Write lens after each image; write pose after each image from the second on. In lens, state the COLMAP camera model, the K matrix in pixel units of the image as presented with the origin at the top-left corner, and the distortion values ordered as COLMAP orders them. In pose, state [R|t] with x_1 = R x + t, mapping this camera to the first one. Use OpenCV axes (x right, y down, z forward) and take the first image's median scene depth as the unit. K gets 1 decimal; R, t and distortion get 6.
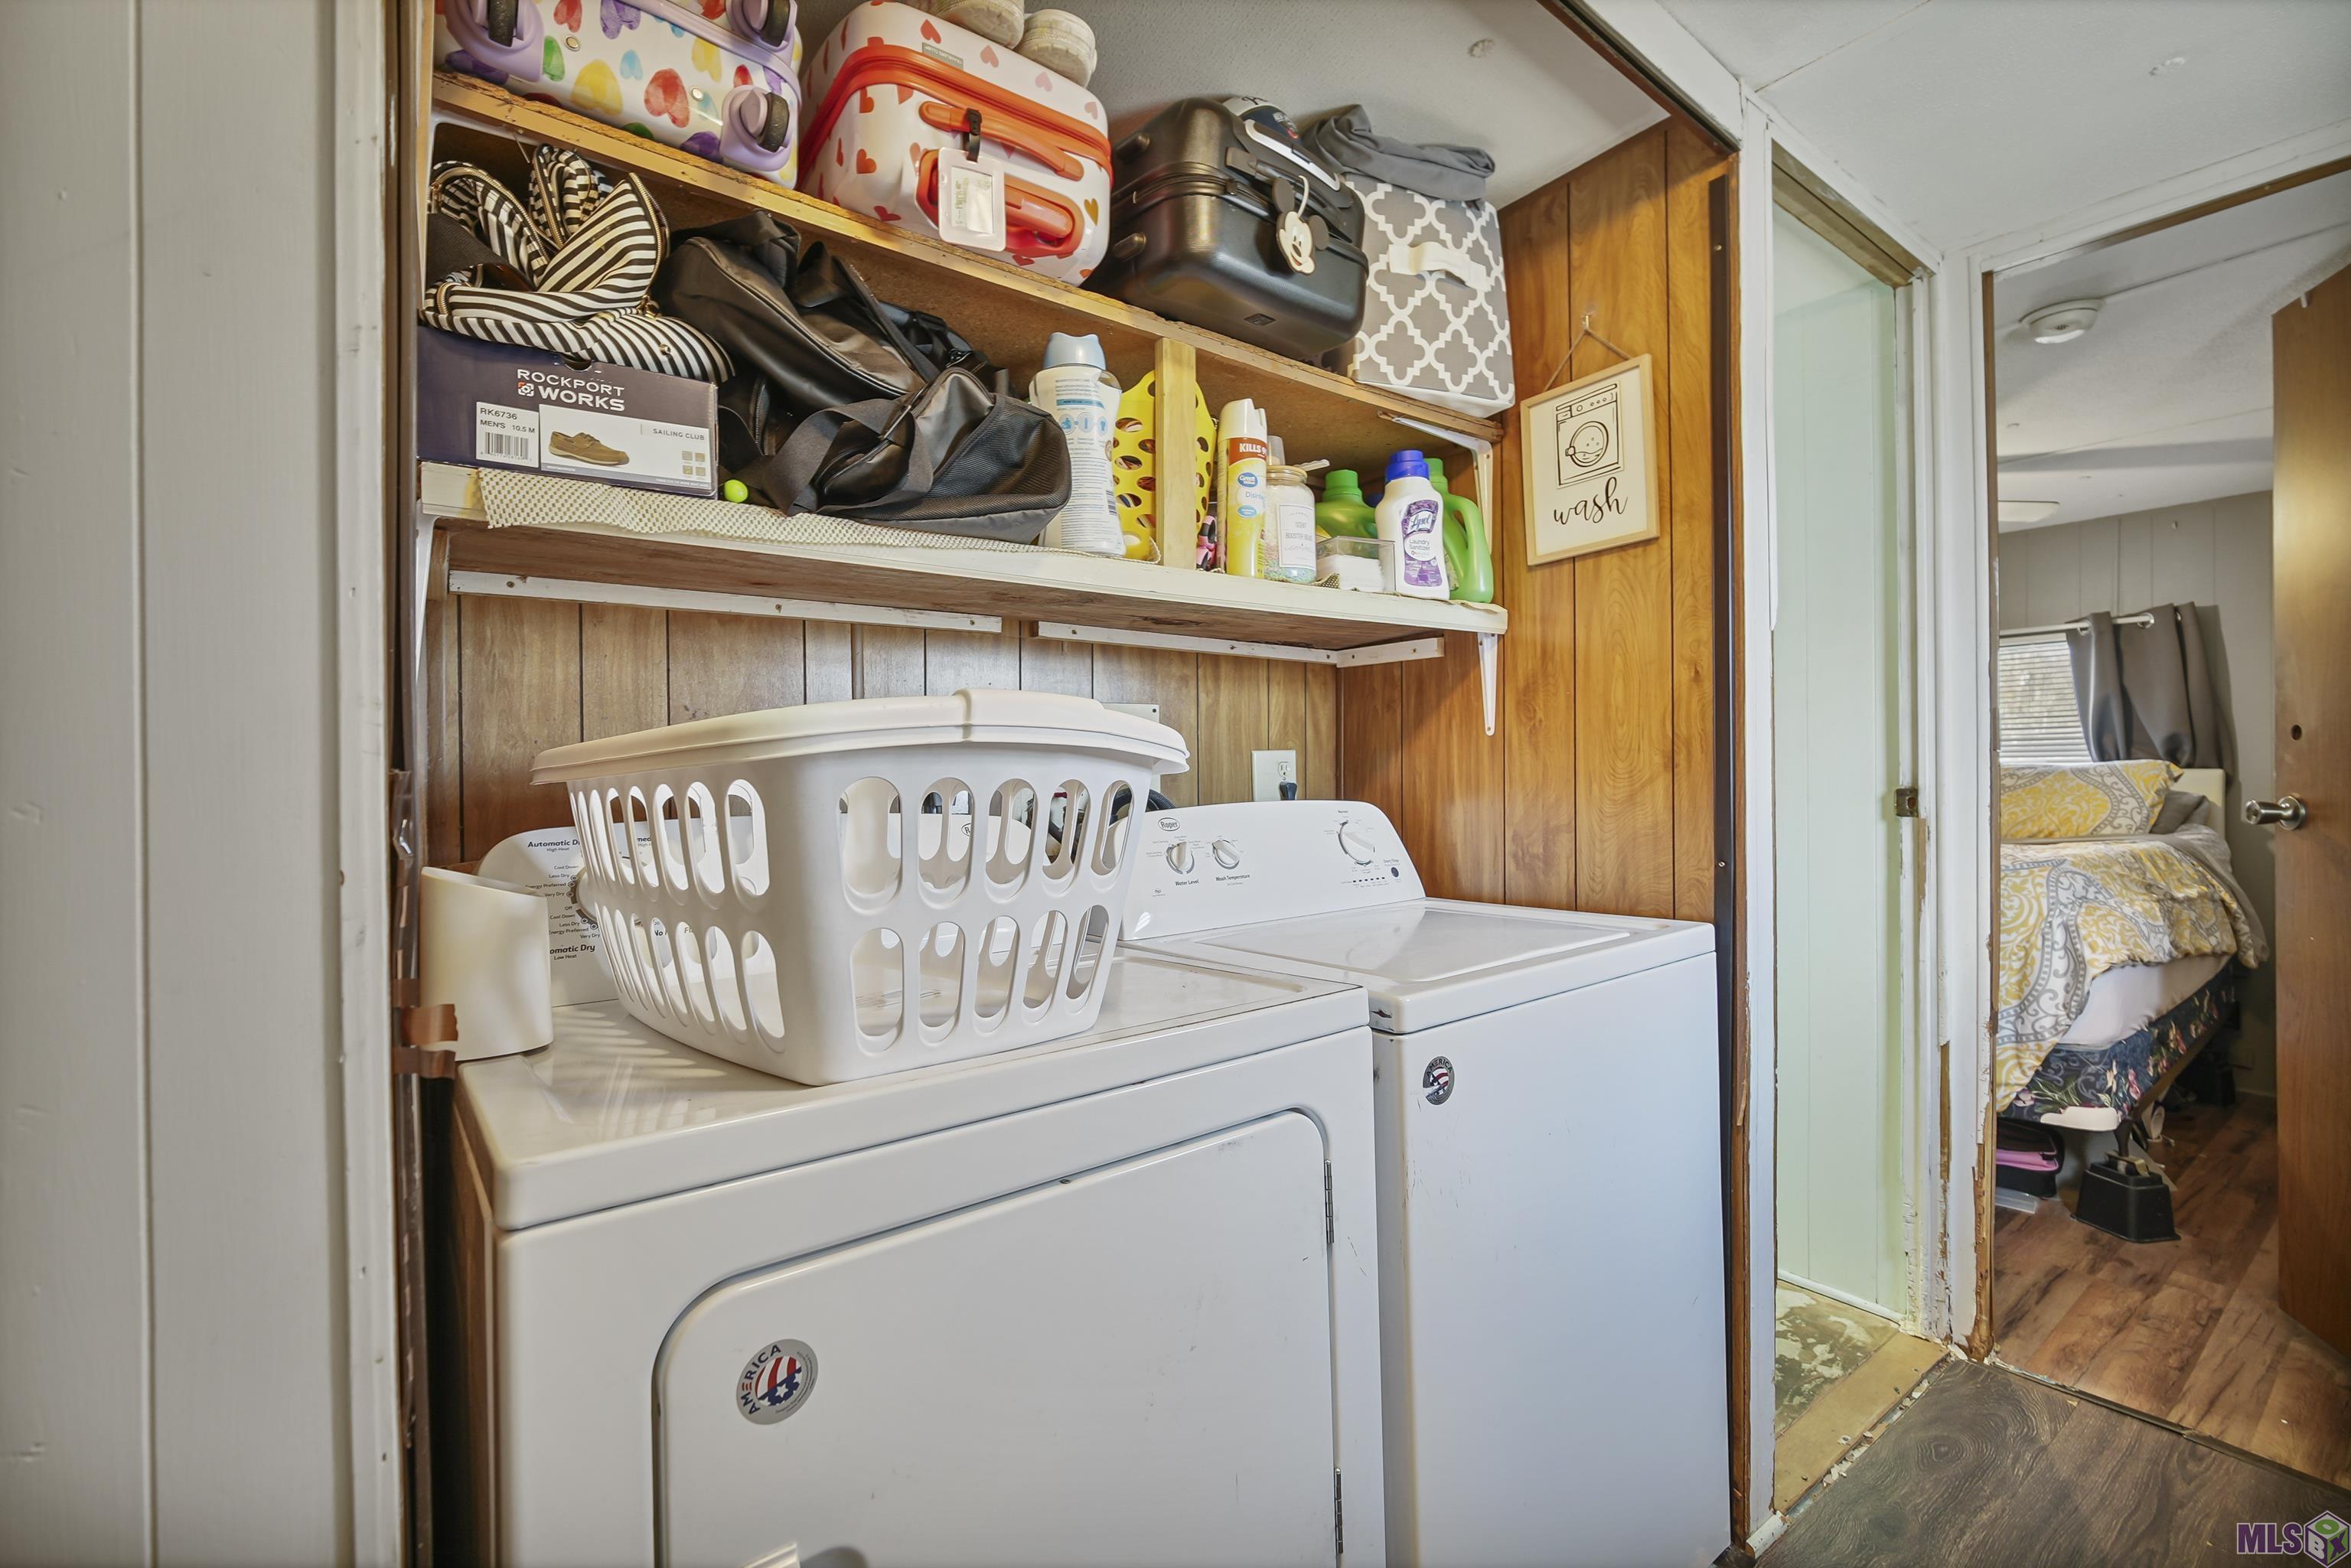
lens RADIAL K [[997.5, 0, 1173.7], [0, 997.5, 775.0], [0, 0, 1]] dist [-0.023449, 0.008020]
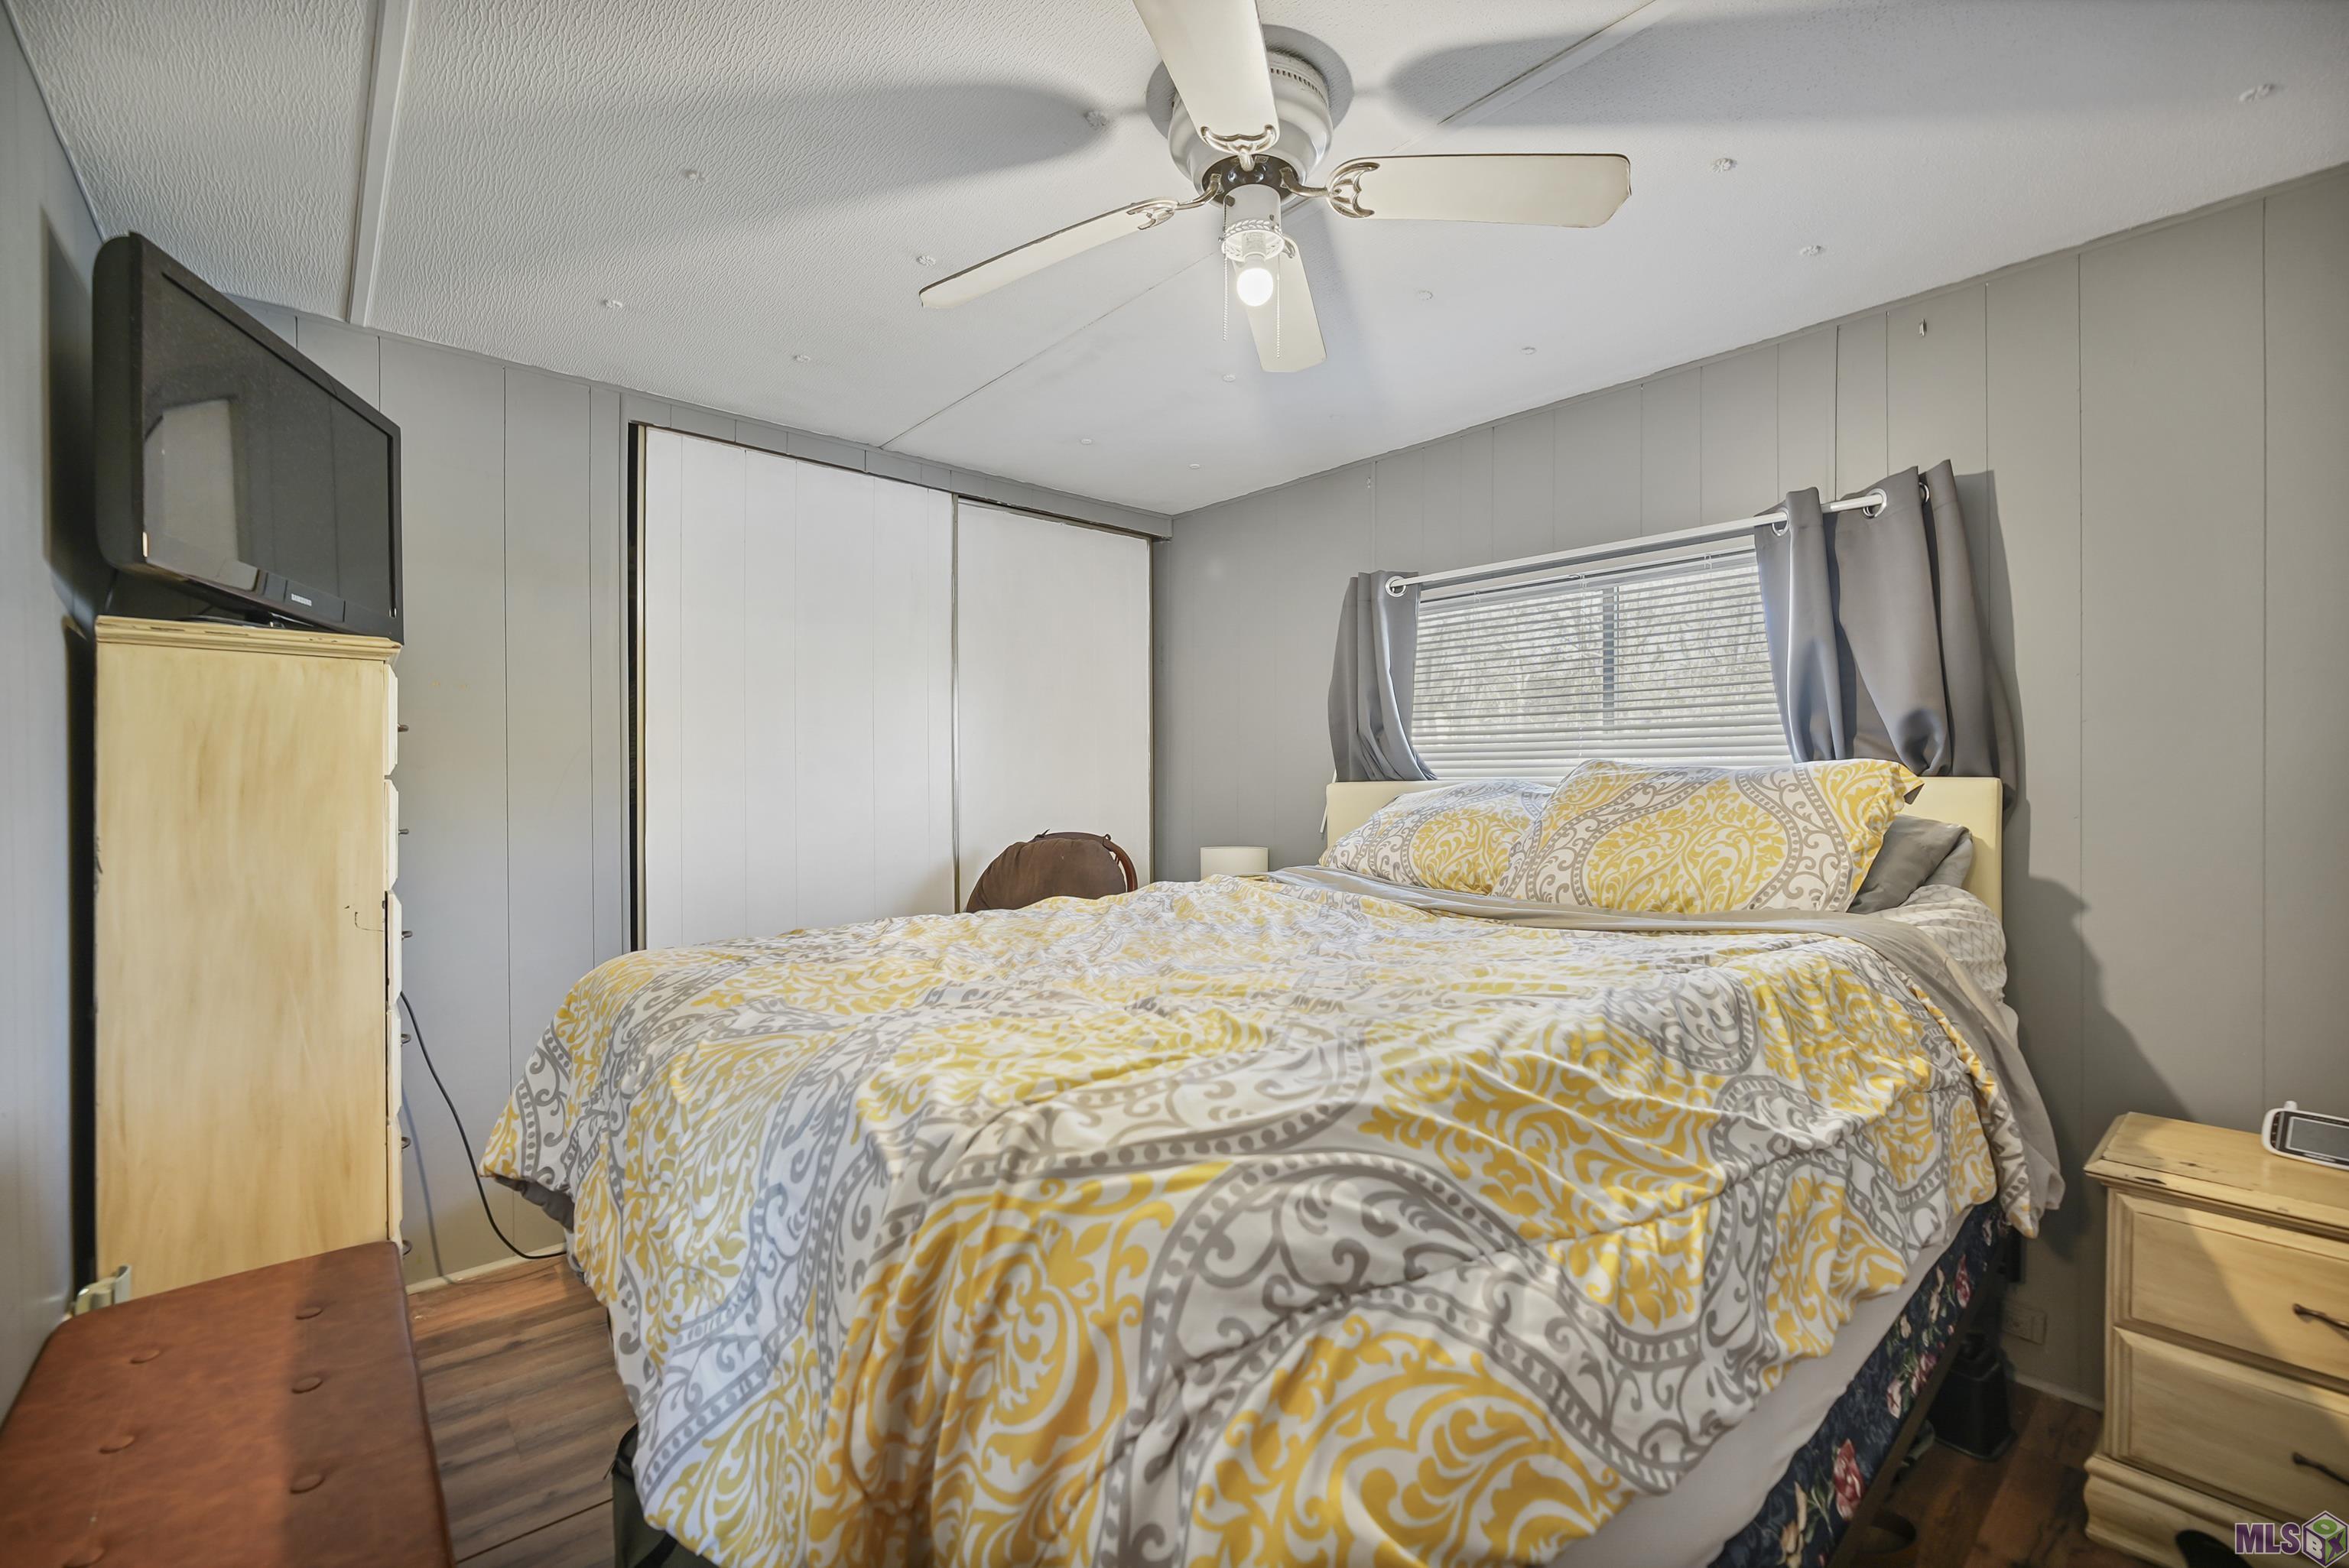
lens RADIAL K [[1010.8, 0, 1174.5], [0, 1010.8, 784.0], [0, 0, 1]] dist [-0.023887, 0.008493]
pose [[0.995886, 0.004761, 0.090491, 0.582274], [-0.005137, 0.999979, 0.003925, -0.002532], [-0.090470, -0.004374, 0.995890, 0.508265]]
